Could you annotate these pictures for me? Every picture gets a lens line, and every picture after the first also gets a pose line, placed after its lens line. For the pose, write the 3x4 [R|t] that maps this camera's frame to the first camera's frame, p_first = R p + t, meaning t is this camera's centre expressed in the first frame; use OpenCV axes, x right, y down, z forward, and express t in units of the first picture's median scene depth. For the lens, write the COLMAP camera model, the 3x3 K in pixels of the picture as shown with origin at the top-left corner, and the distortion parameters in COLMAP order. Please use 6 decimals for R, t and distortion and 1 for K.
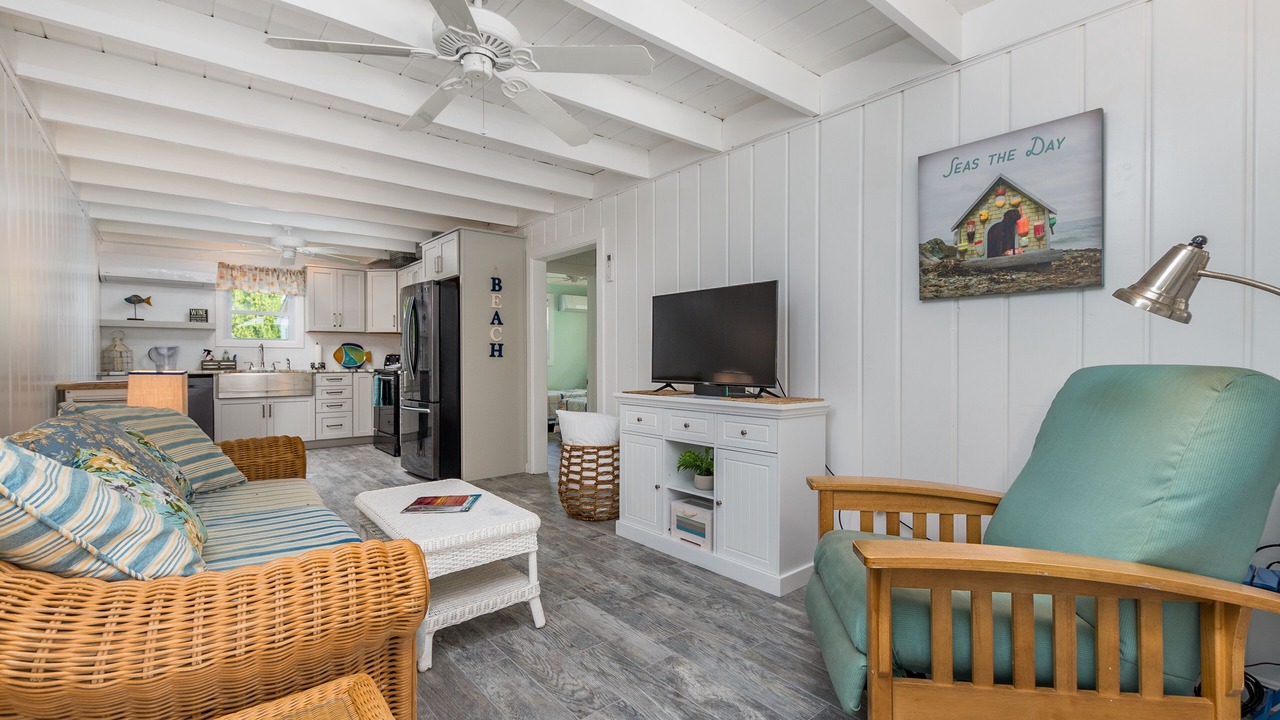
lens RADIAL K [[569.2, 0, 652.3], [0, 569.2, 362.0], [0, 0, 1]] dist [0.001860, -0.000006]
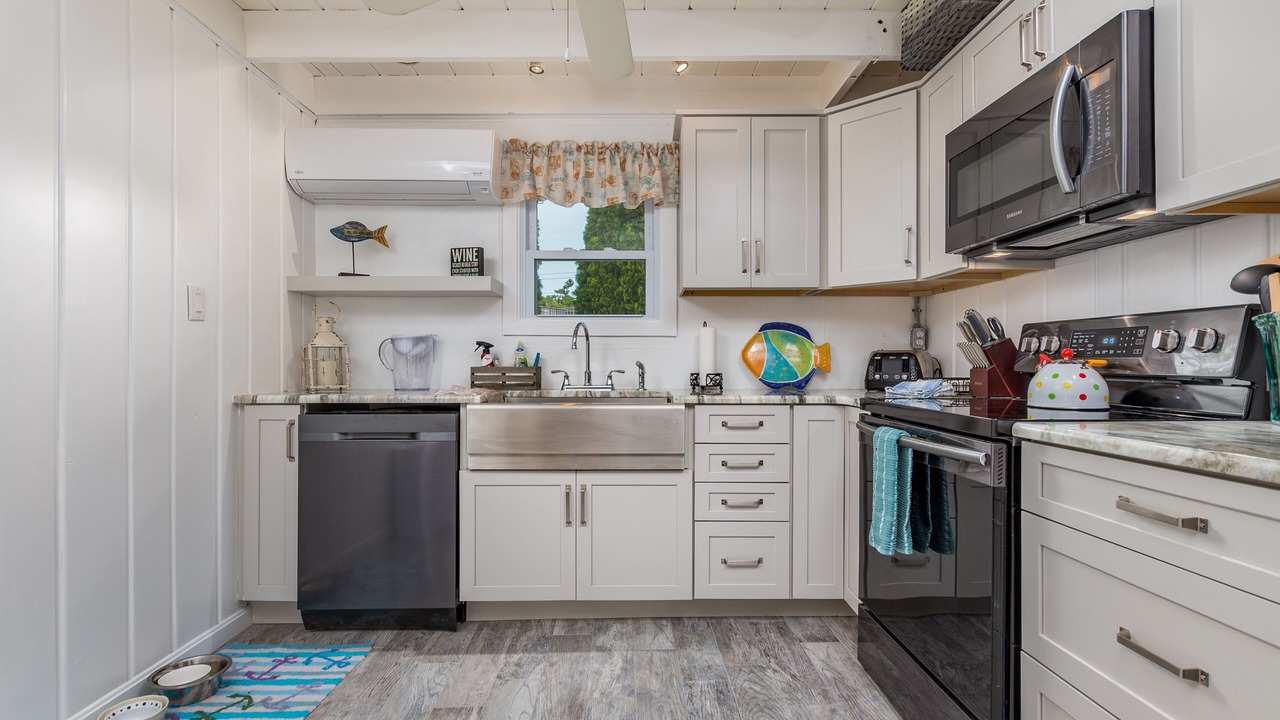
lens RADIAL K [[569.2, 0, 652.3], [0, 569.2, 362.0], [0, 0, 1]] dist [0.001860, -0.000006]
pose [[0.781887, -0.000337, -0.623420, -0.401362], [-0.004941, 0.999965, -0.006738, -0.004101], [0.623400, 0.008348, 0.781858, 0.723478]]
